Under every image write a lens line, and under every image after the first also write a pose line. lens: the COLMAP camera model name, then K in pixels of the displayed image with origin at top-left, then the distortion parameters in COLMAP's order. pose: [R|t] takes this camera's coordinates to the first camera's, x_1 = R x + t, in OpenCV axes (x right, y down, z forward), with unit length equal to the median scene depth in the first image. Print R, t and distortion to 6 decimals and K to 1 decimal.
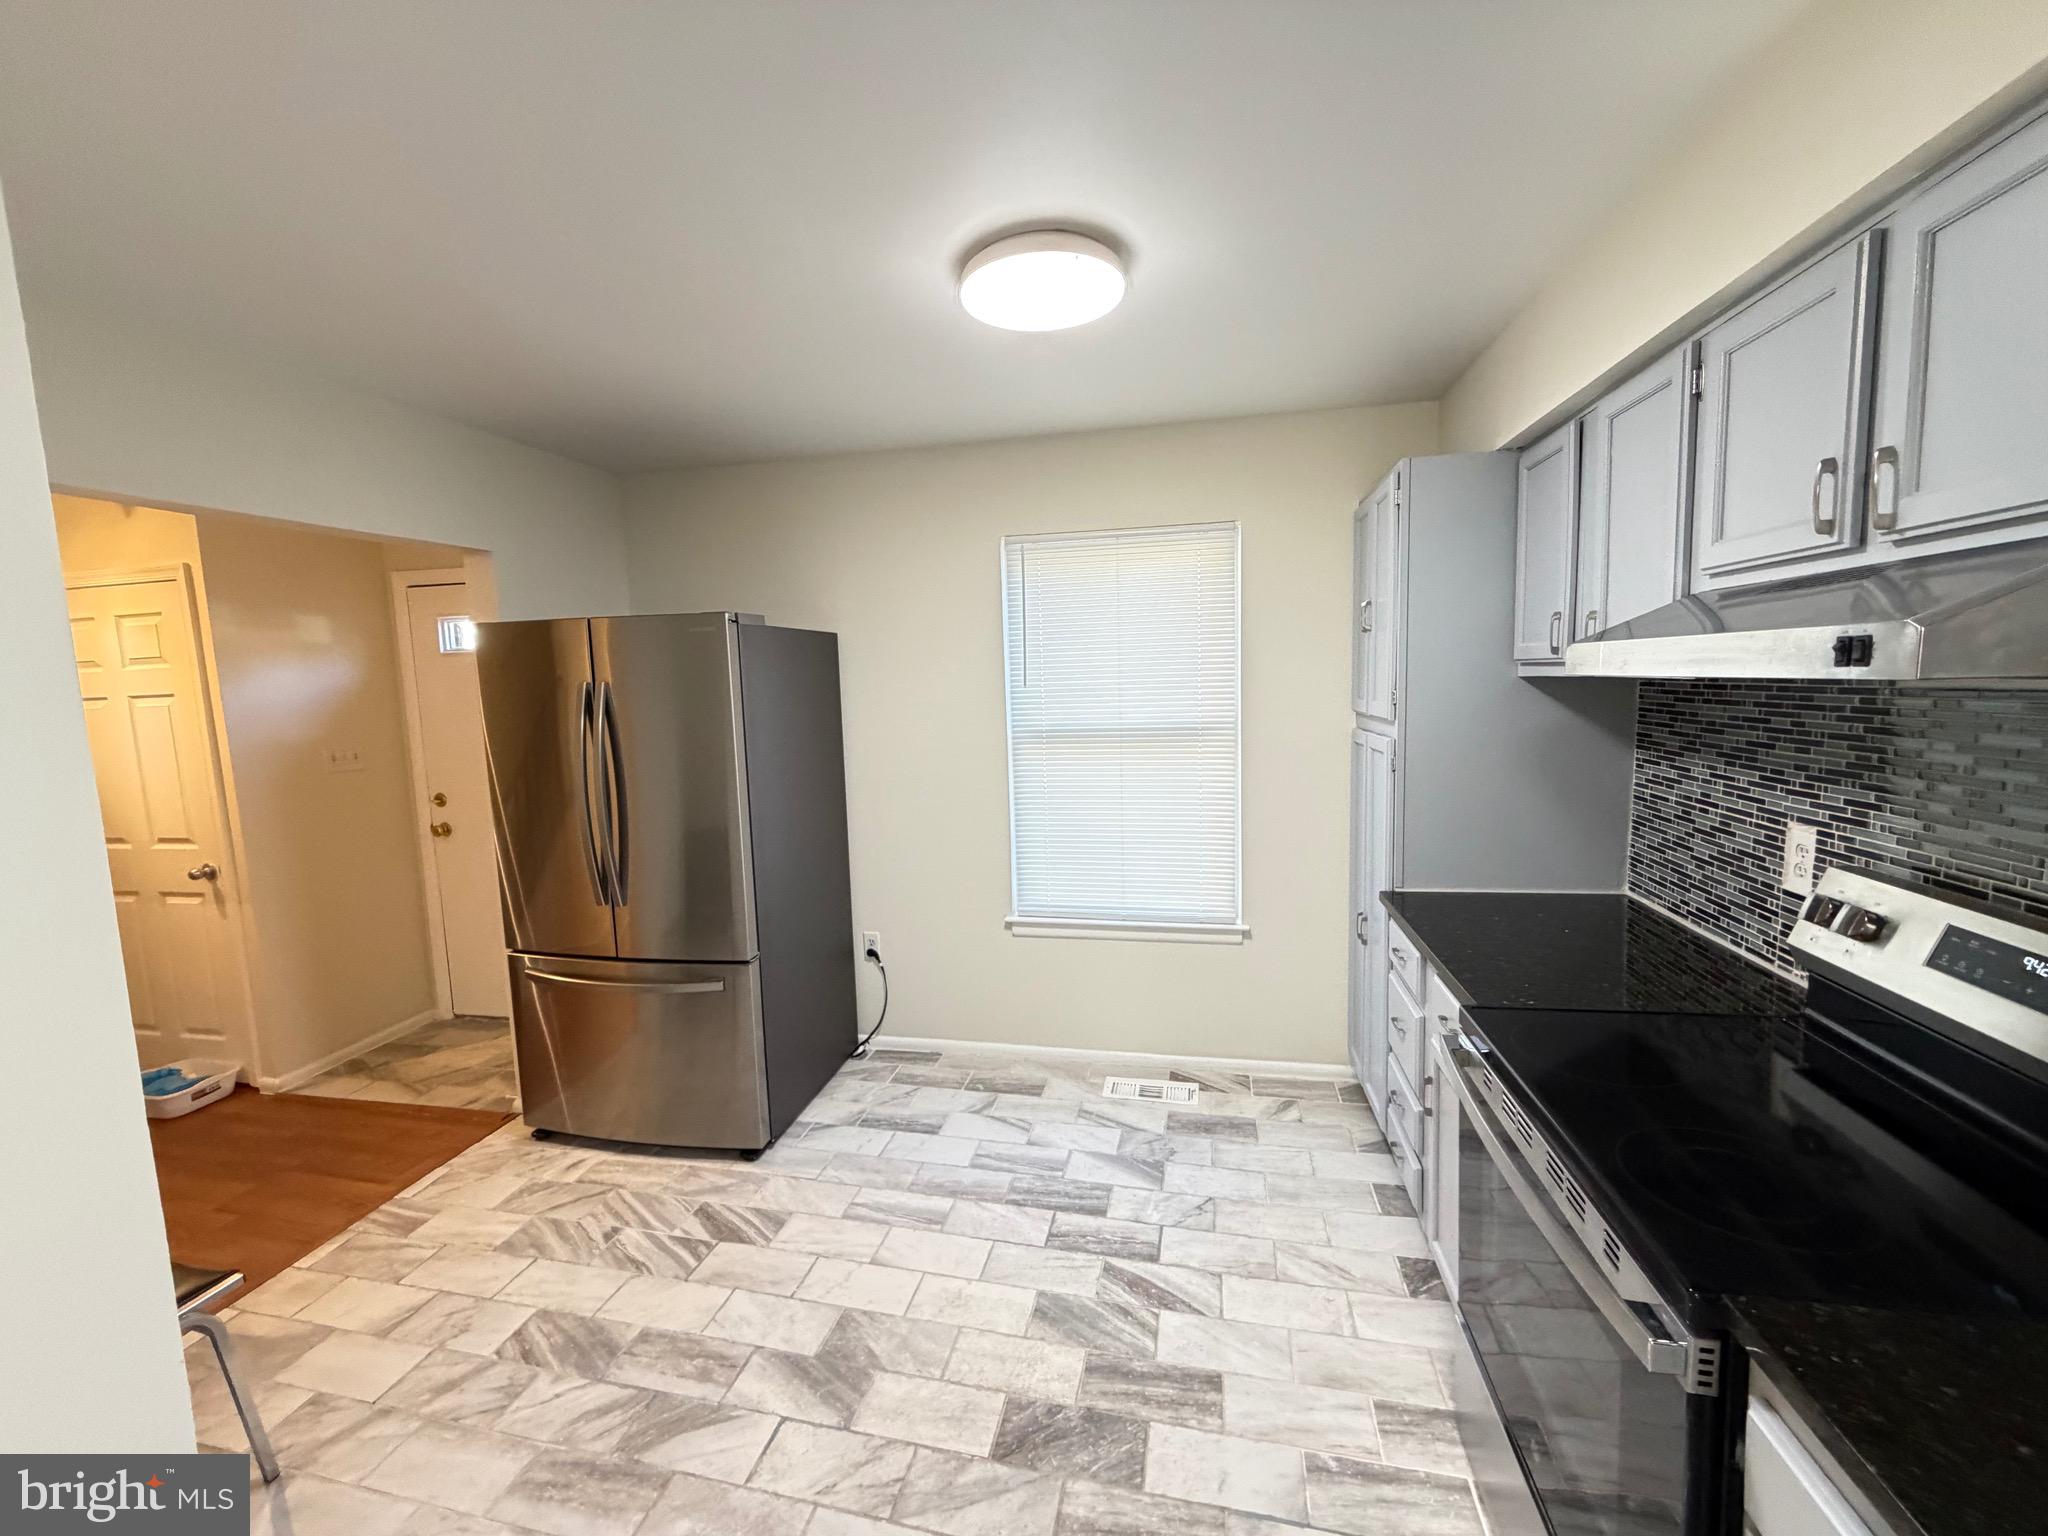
lens RADIAL K [[816.7, 0, 1018.9], [0, 816.7, 765.3], [0, 0, 1]] dist [-0.000336, 0.000281]
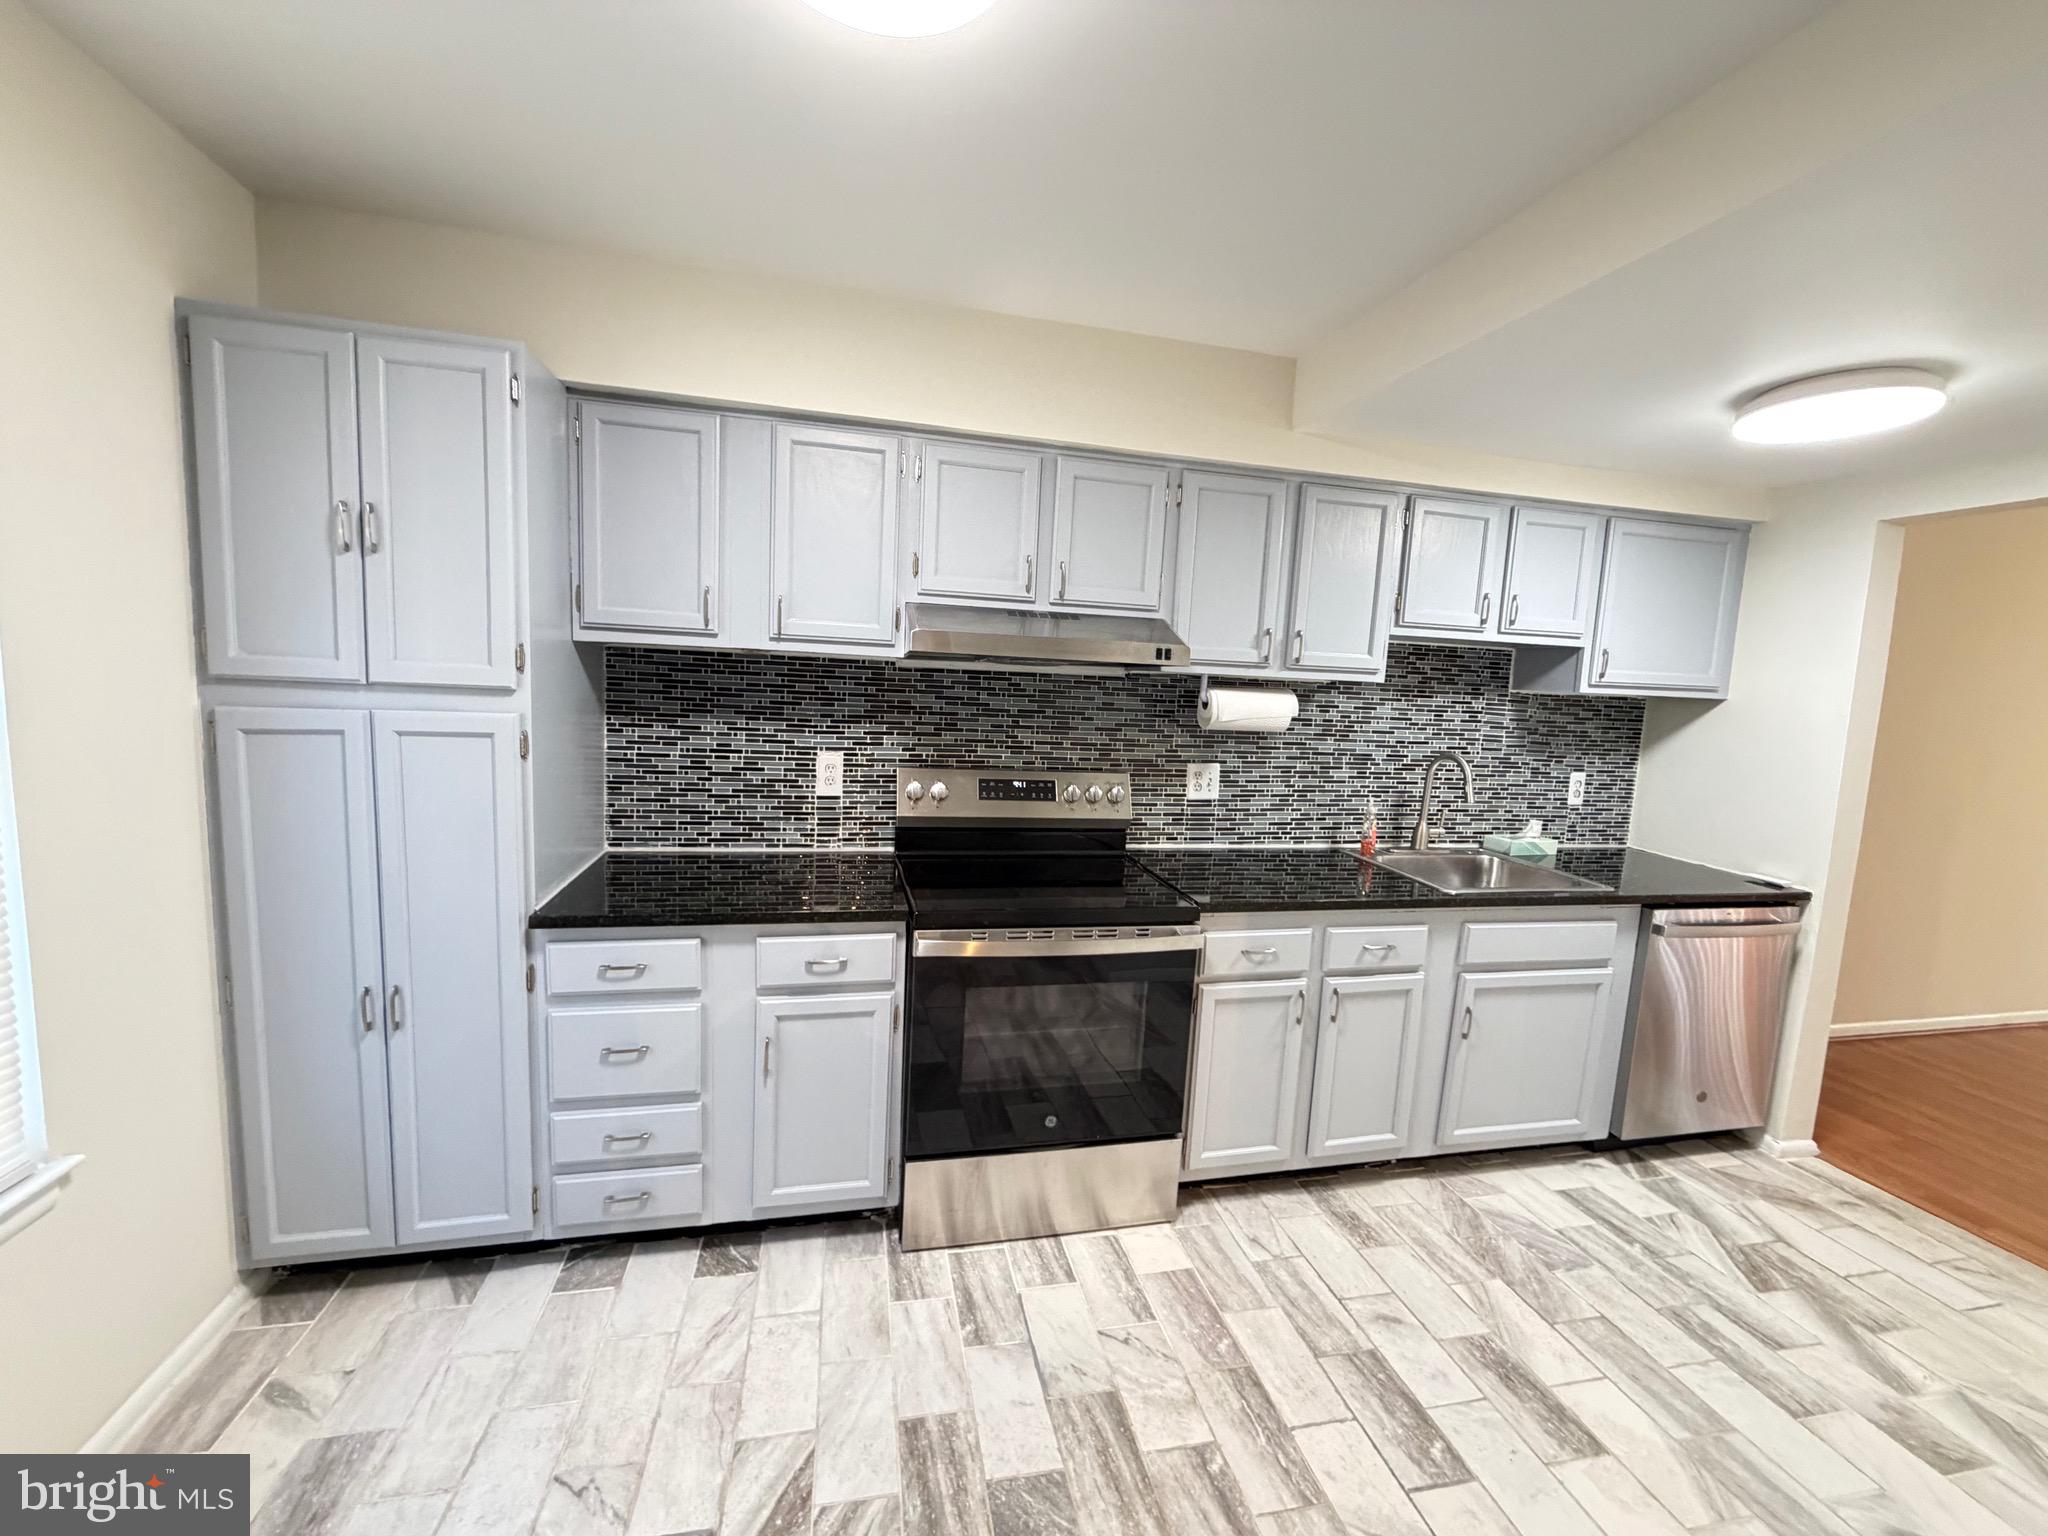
lens RADIAL K [[816.7, 0, 1016.1], [0, 816.7, 766.8], [0, 0, 1]] dist [-0.000336, 0.000281]
pose [[-0.421328, -0.085658, 0.902854, -0.473893], [0.064361, 0.990195, 0.123979, -0.054232], [-0.904622, 0.110344, -0.411684, 1.014241]]
